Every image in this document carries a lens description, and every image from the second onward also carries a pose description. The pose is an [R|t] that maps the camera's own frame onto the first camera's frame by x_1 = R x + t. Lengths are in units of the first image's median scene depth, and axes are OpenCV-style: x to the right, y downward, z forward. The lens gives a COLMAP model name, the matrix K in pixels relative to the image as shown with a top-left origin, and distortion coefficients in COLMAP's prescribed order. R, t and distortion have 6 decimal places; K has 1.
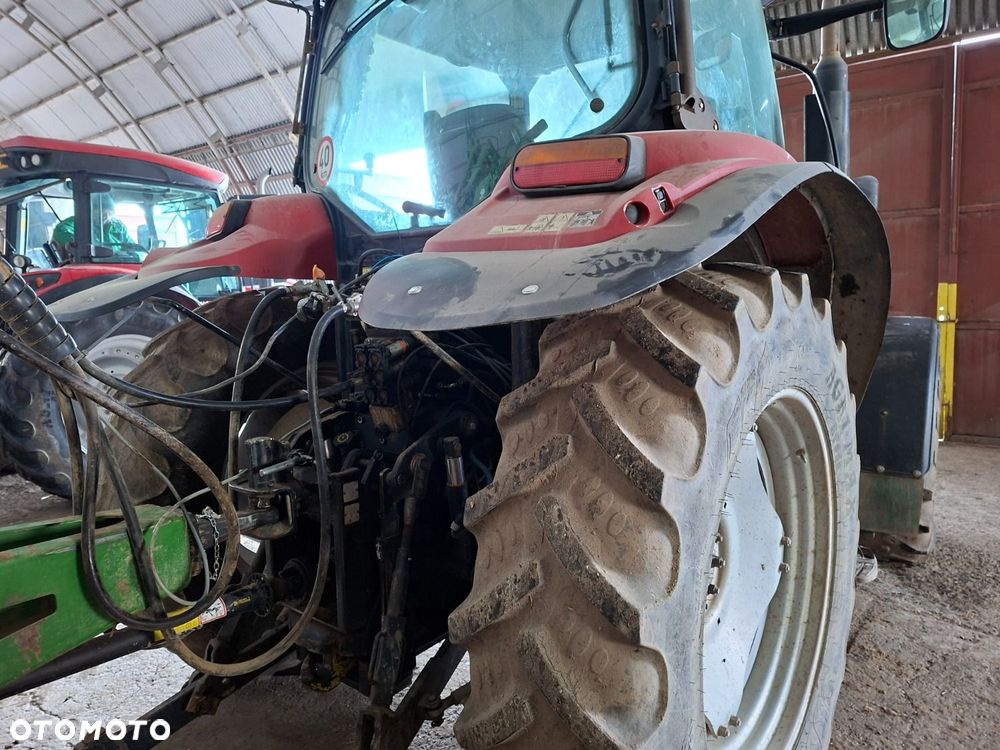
lens RADIAL K [[694.6, 0, 500.2], [0, 694.6, 374.6], [0, 0, 1]] dist [0.066290, -0.066128]
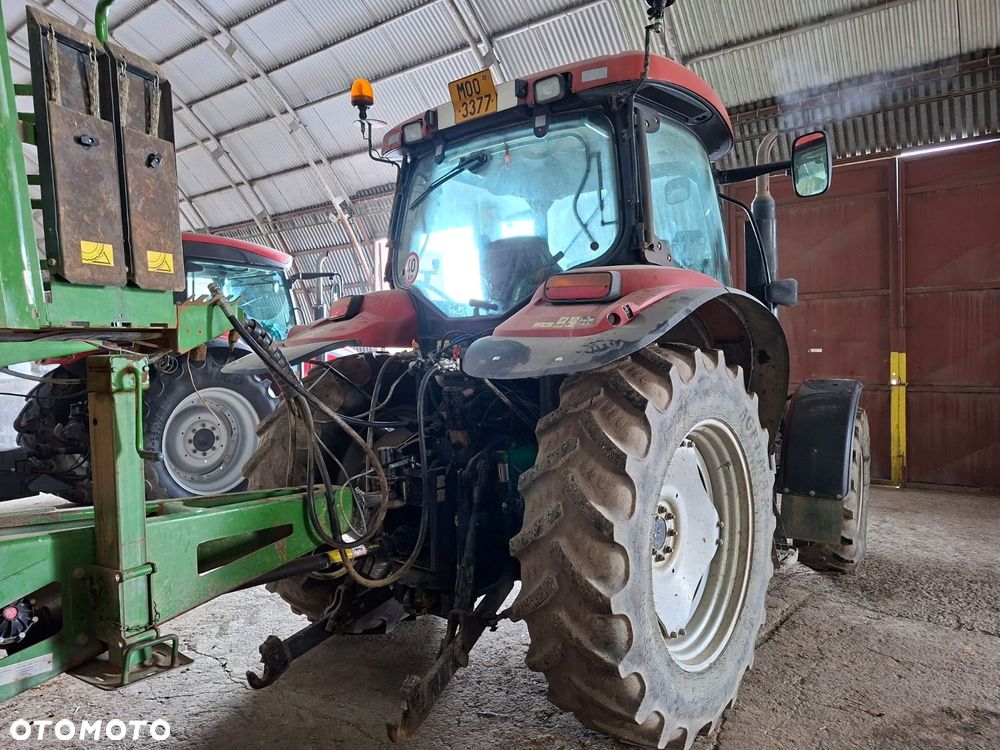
lens RADIAL K [[694.6, 0, 502.0], [0, 694.6, 371.4], [0, 0, 1]] dist [0.066290, -0.066128]
pose [[0.999907, 0.011348, -0.007510, -0.058662], [-0.011985, 0.995783, -0.090955, 0.054238], [0.006446, 0.091036, 0.995827, -0.558010]]
